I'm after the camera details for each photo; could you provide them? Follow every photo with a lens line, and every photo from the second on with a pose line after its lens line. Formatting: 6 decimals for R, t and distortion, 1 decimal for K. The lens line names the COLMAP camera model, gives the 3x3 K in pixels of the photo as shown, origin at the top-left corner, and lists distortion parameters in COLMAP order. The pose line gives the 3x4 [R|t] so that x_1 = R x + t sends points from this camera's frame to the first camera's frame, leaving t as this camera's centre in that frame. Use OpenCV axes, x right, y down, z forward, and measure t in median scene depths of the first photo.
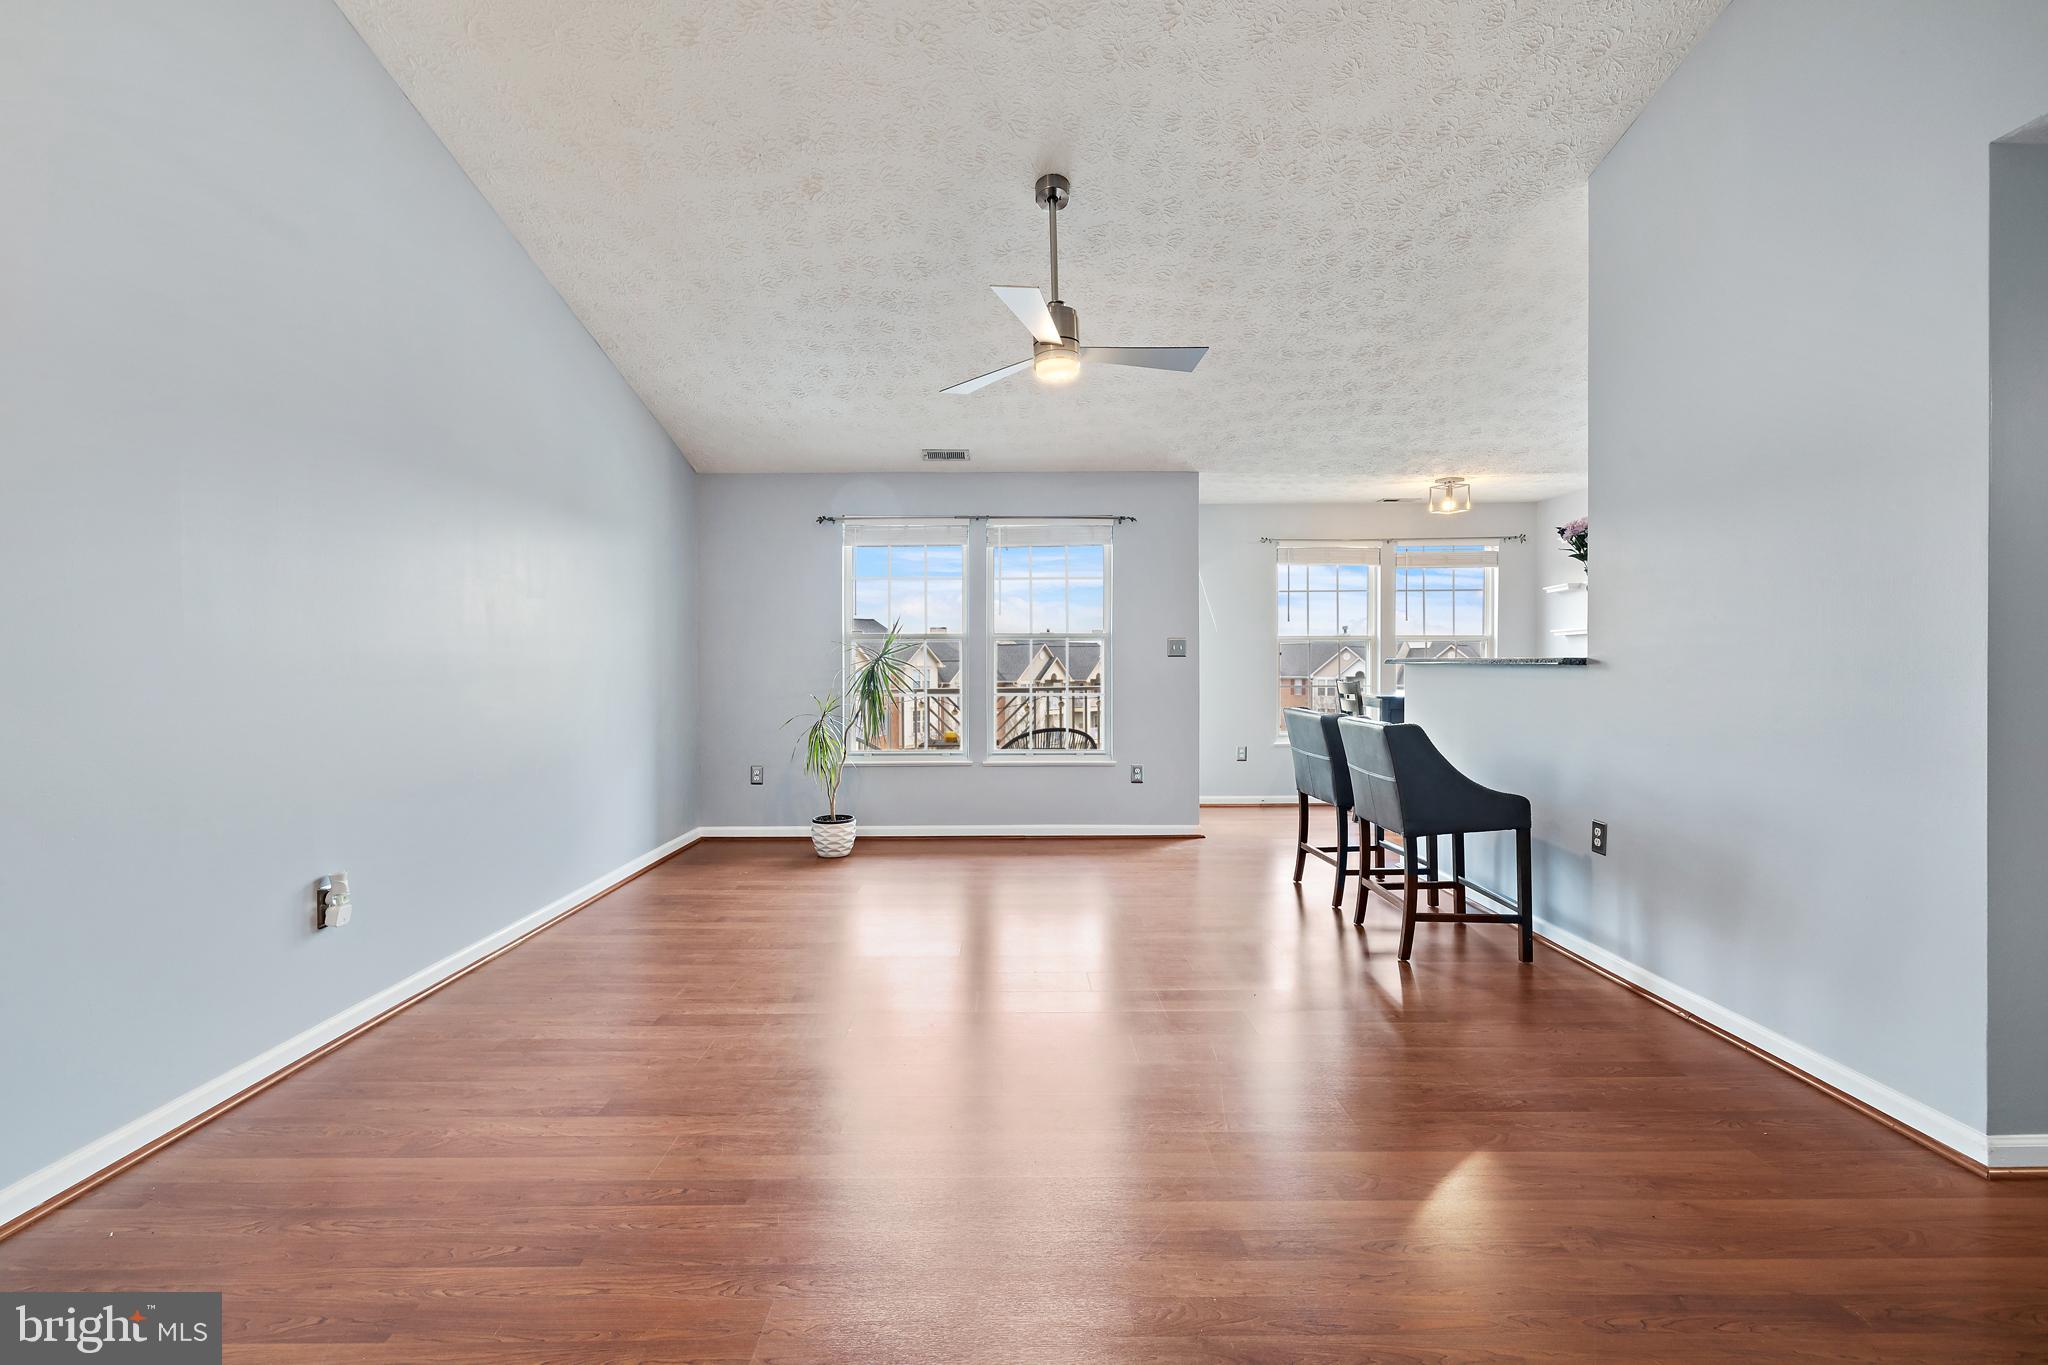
lens RADIAL K [[869.7, 0, 1027.7], [0, 869.7, 658.5], [0, 0, 1]] dist [-0.002006, -0.000117]
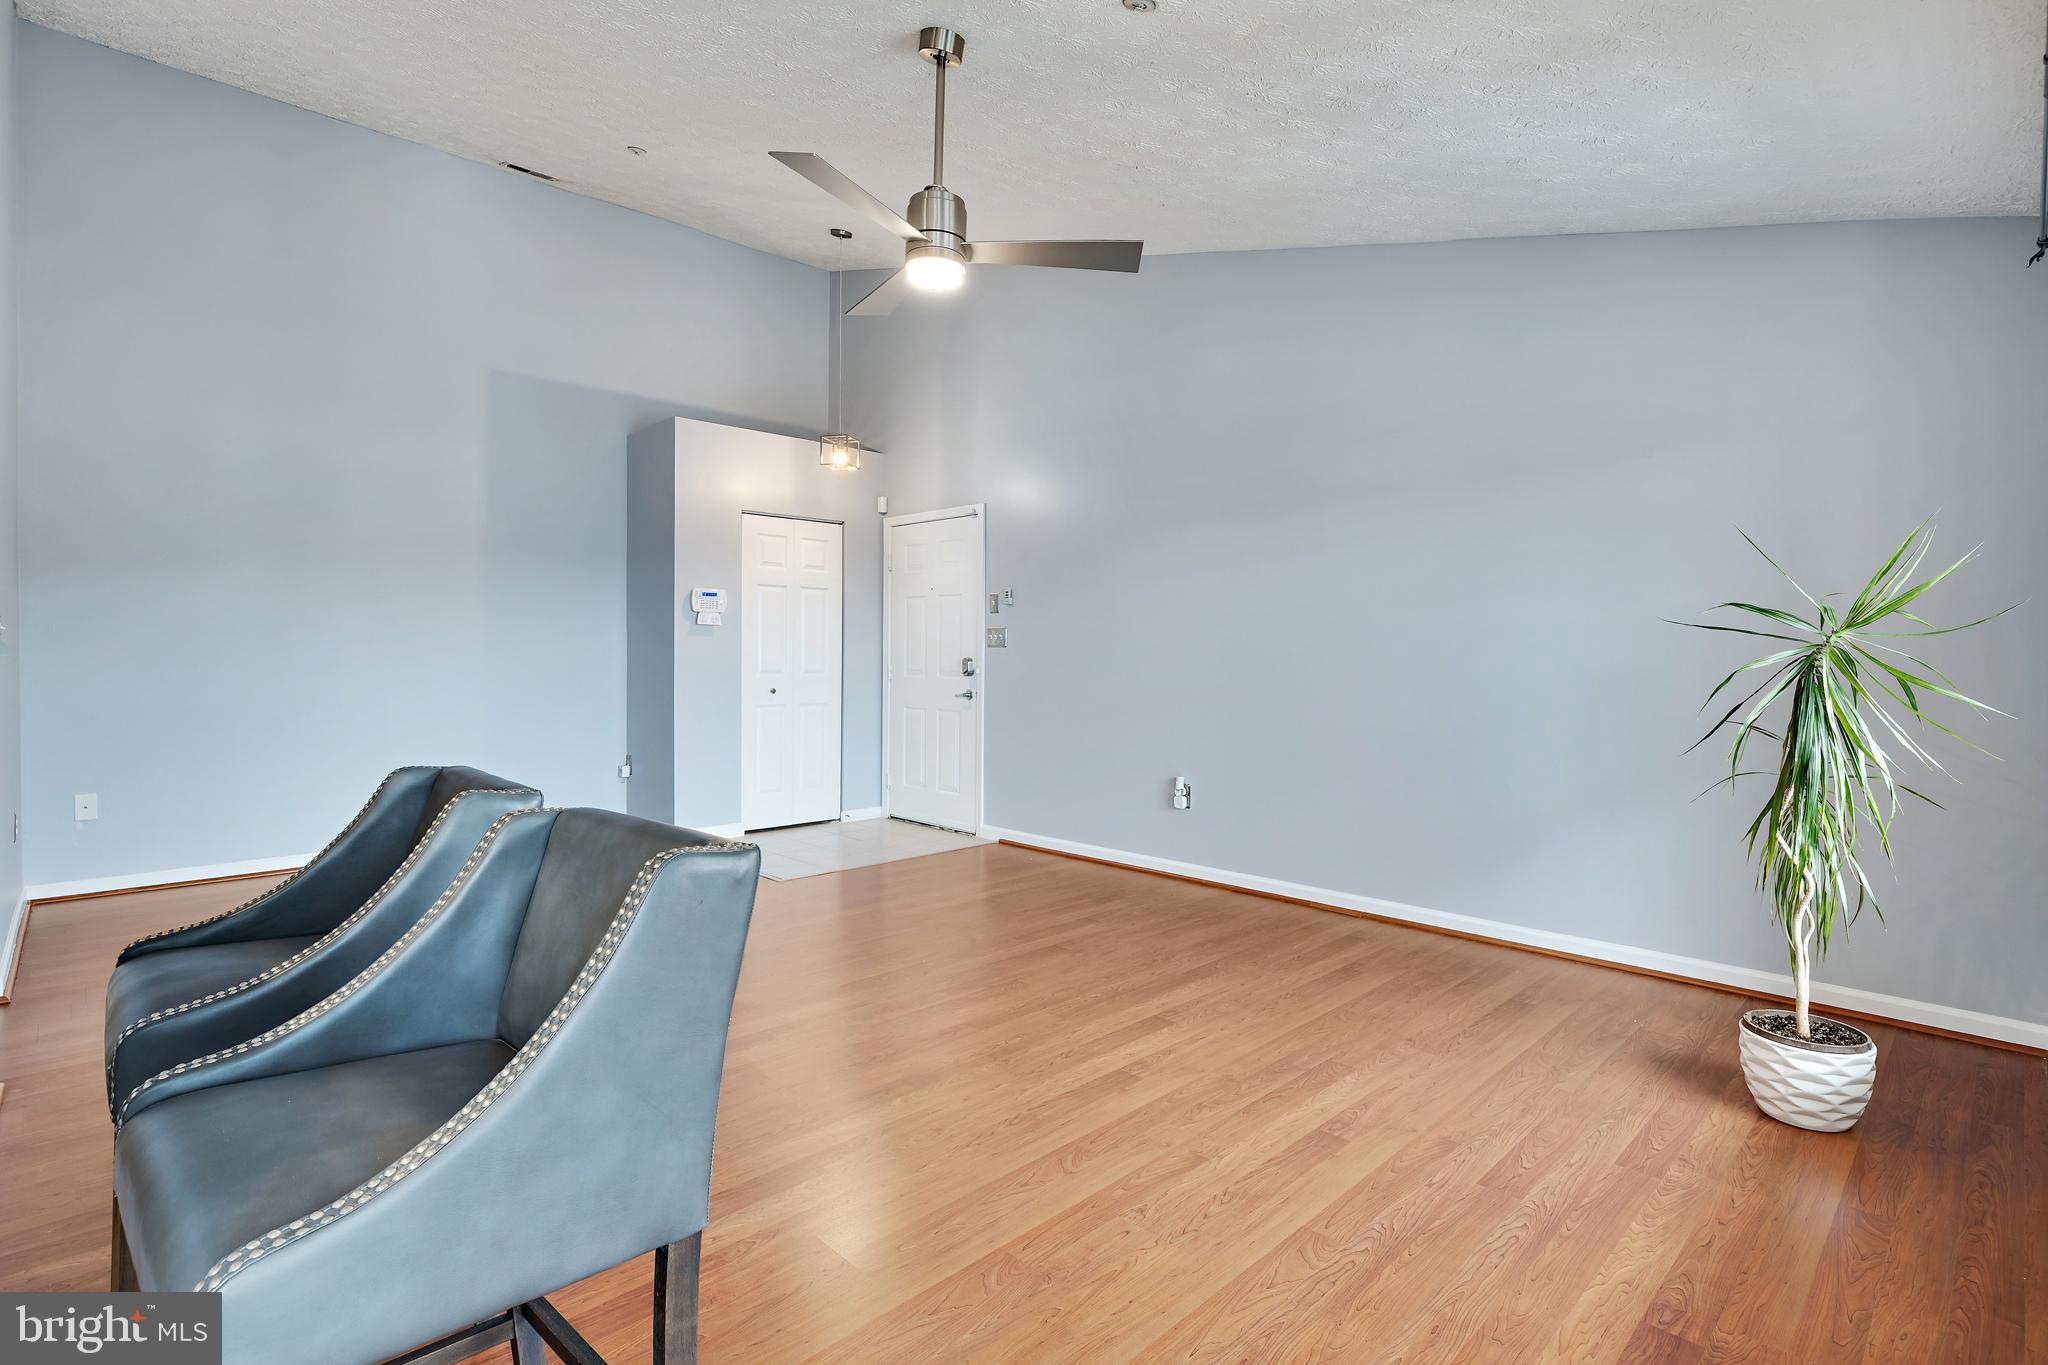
lens RADIAL K [[963.6, 0, 1024.0], [0, 963.6, 682.5], [0, 0, 1]] dist [-0.008429, -0.000250]
pose [[-0.733574, 0.021443, -0.679271, 0.520541], [0.004184, 0.999626, 0.027038, 0.008753], [0.679596, 0.016992, -0.733390, 1.594594]]
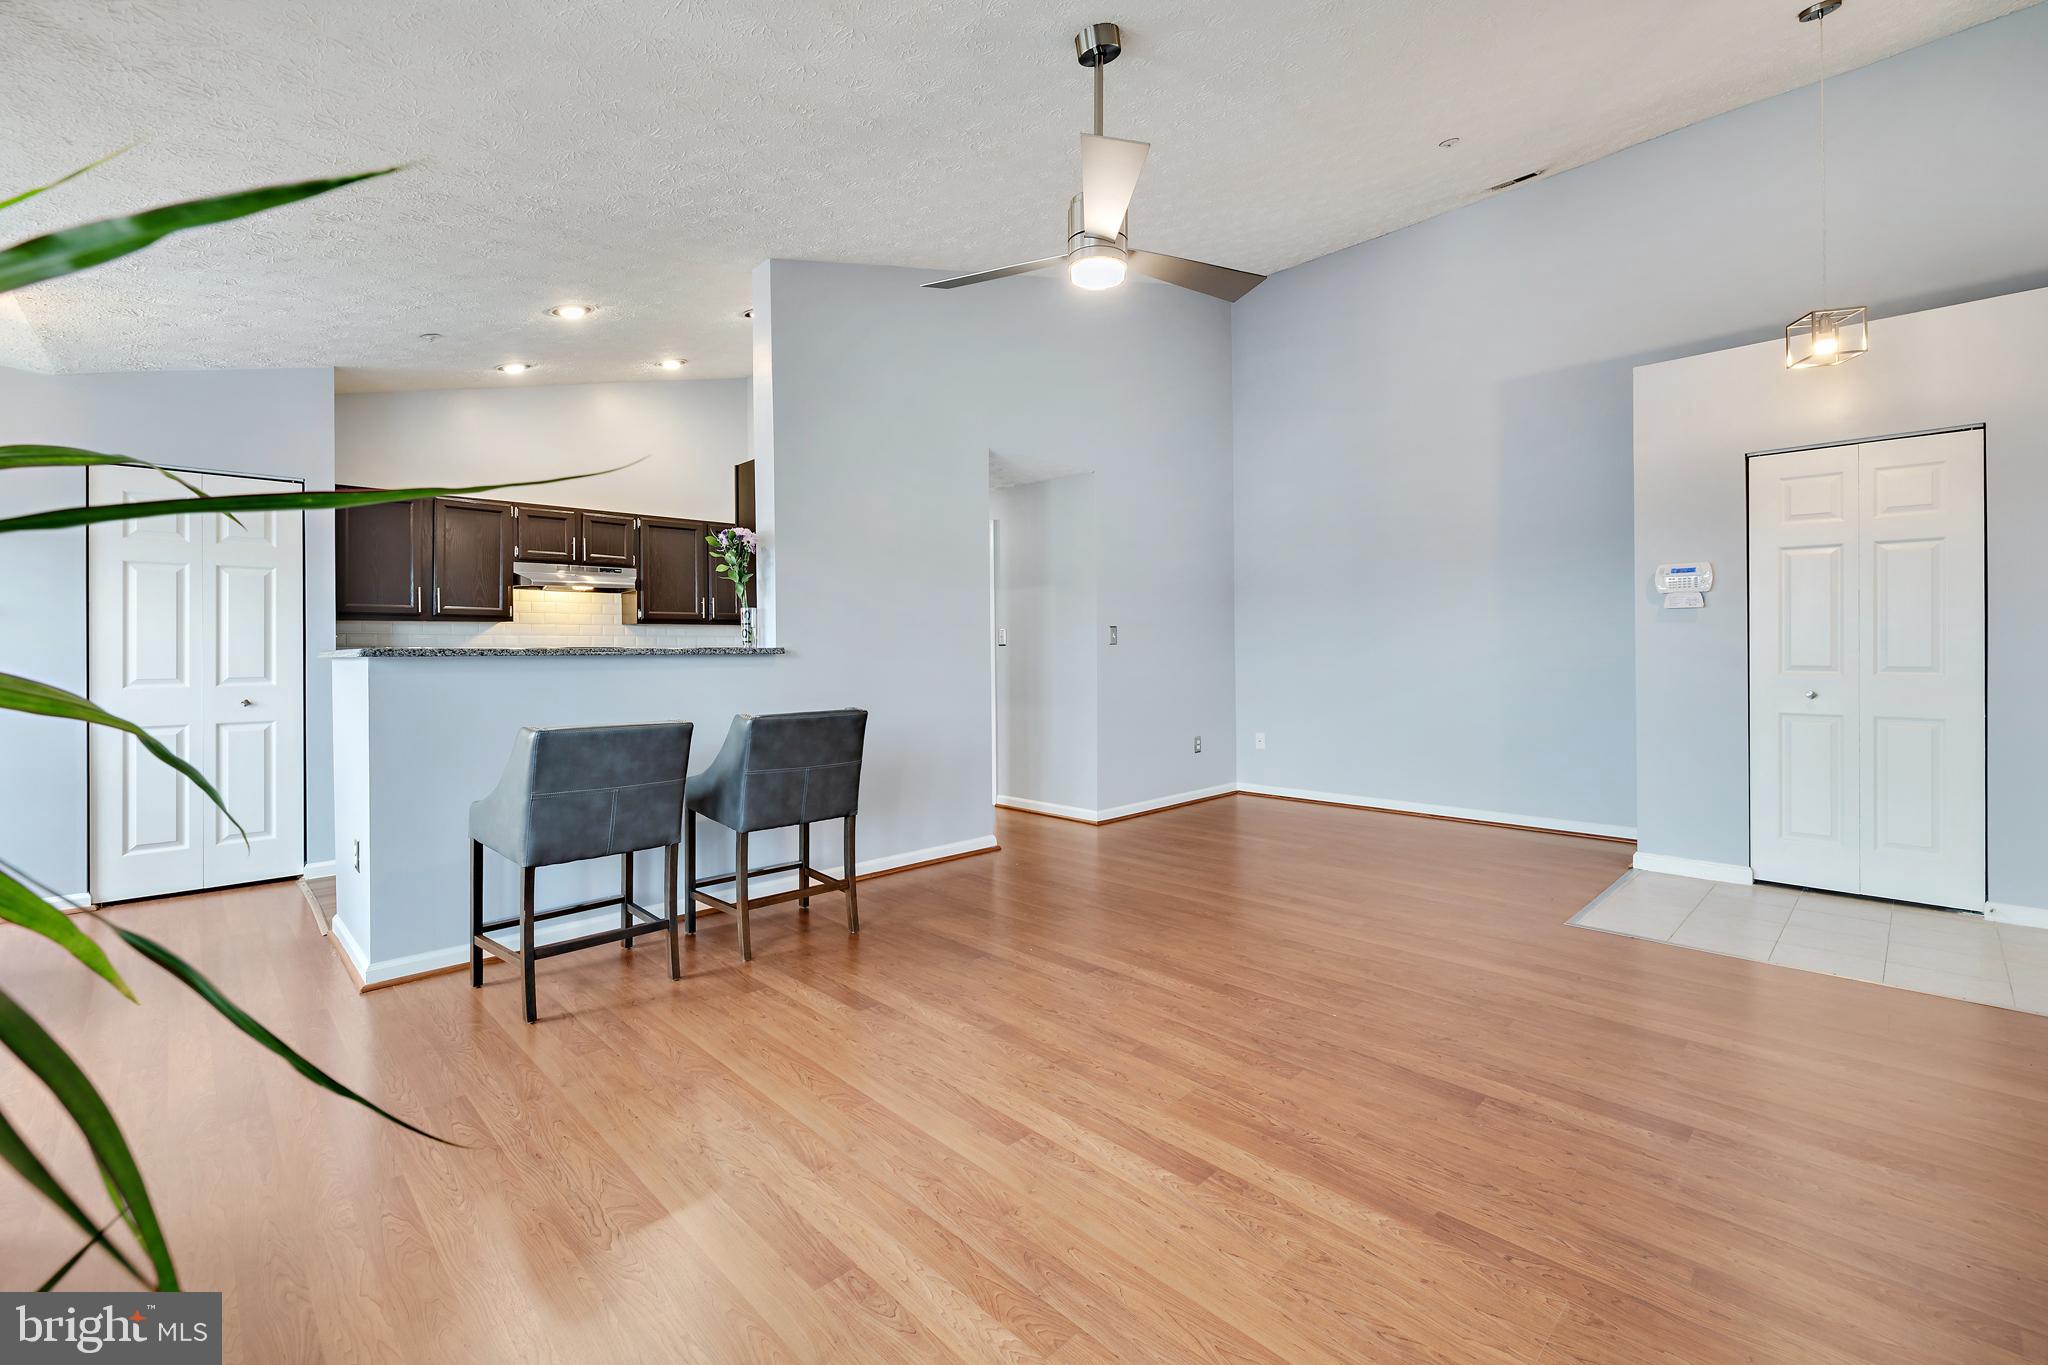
lens RADIAL K [[869.7, 0, 1027.7], [0, 869.7, 658.5], [0, 0, 1]] dist [-0.002006, -0.000117]
pose [[-0.687642, 0.001842, 0.726048, -0.454418], [0.006355, 0.999974, 0.003482, 0.012156], [-0.726022, 0.007008, -0.687636, 1.500759]]
